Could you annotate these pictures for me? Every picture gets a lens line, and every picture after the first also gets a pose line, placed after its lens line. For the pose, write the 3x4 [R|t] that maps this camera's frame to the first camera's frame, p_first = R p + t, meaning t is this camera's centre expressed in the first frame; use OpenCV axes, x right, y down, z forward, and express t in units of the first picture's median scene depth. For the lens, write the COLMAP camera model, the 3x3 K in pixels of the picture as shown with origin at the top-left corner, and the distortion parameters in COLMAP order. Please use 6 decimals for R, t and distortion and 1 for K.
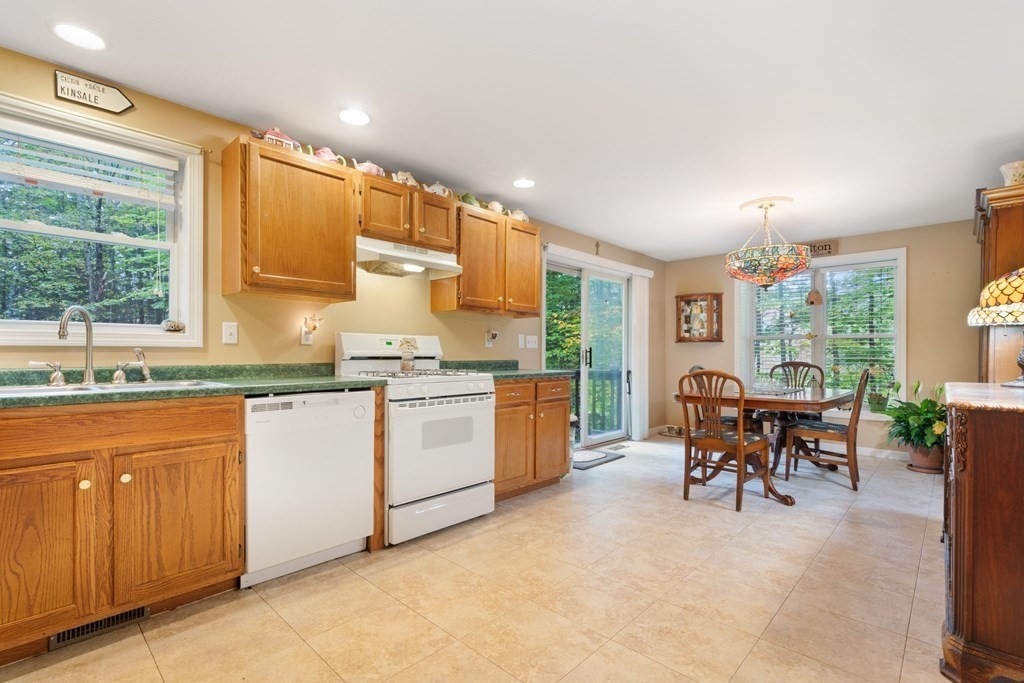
lens RADIAL K [[462.1, 0, 509.6], [0, 462.1, 360.6], [0, 0, 1]] dist [0.000607, 0.000043]
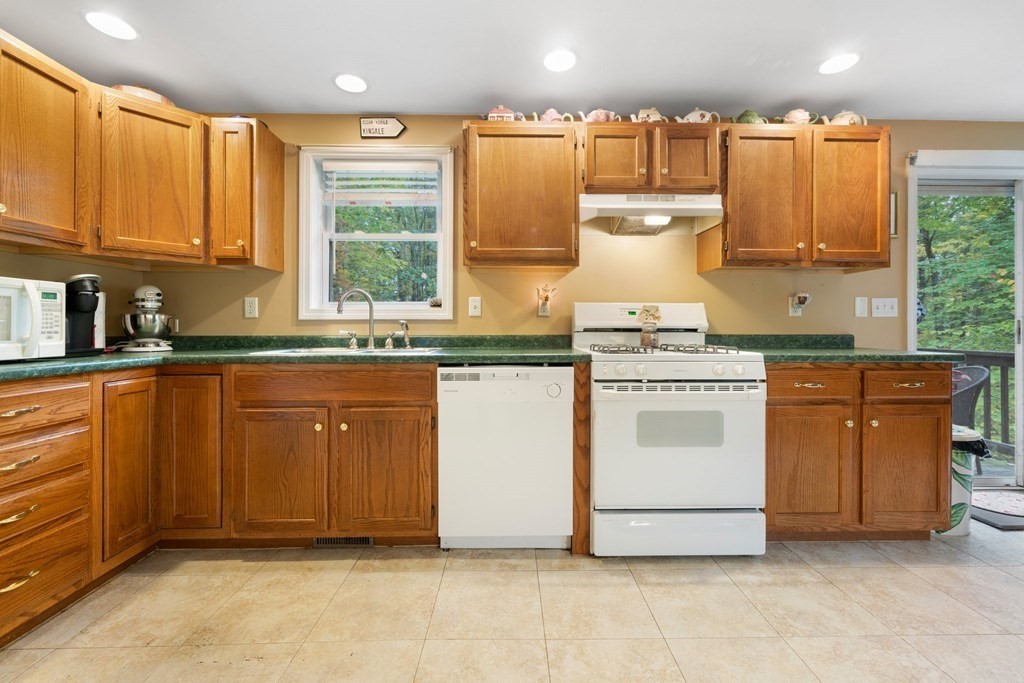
lens RADIAL K [[418.8, 0, 515.1], [0, 418.8, 329.7], [0, 0, 1]] dist [-0.002307, -0.000290]
pose [[0.705382, 0.000382, -0.708828, 0.157438], [-0.010553, 0.999895, -0.009963, 0.004210], [0.708749, 0.014507, 0.705311, 0.330012]]
